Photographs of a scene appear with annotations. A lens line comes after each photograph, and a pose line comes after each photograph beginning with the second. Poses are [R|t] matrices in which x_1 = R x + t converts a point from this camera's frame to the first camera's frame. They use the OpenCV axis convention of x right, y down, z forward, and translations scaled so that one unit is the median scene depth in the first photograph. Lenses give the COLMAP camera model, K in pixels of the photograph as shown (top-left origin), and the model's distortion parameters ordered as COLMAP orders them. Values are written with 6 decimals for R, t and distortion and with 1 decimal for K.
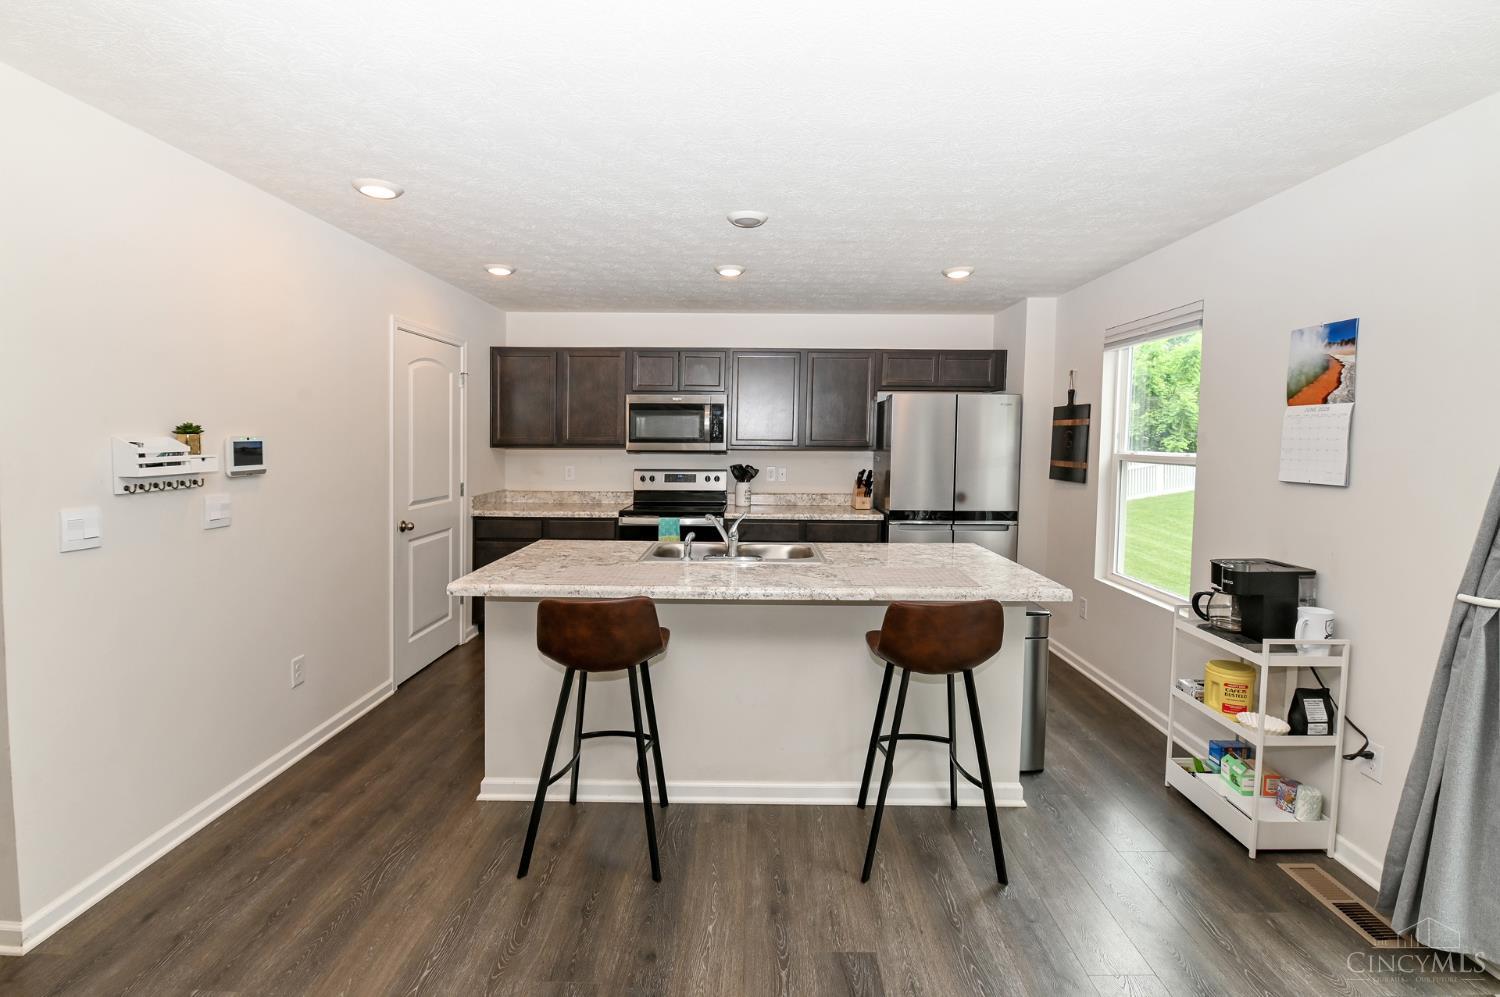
lens RADIAL K [[658.1, 0, 815.0], [0, 658.1, 495.1], [0, 0, 1]] dist [-0.008076, -0.005173]
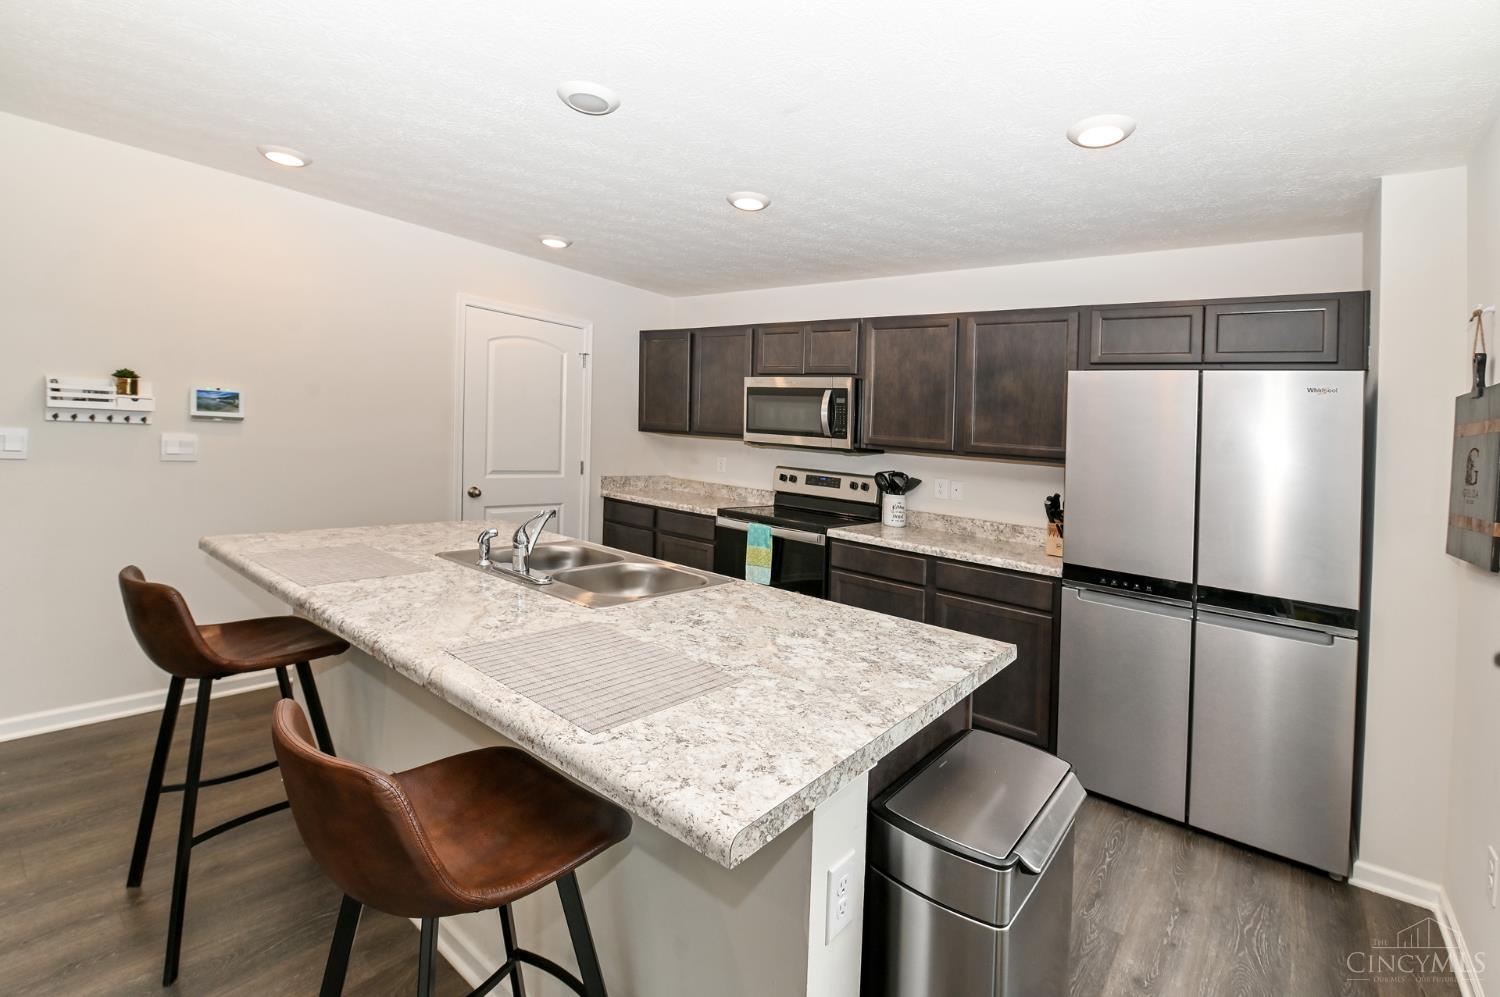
lens RADIAL K [[658.1, 0, 789.8], [0, 658.1, 471.3], [0, 0, 1]] dist [-0.008076, -0.005173]
pose [[0.754003, 0.080548, -0.651914, 0.333109], [-0.120674, 0.992548, -0.016935, -0.021728], [0.645692, 0.091438, 0.758104, 0.390402]]
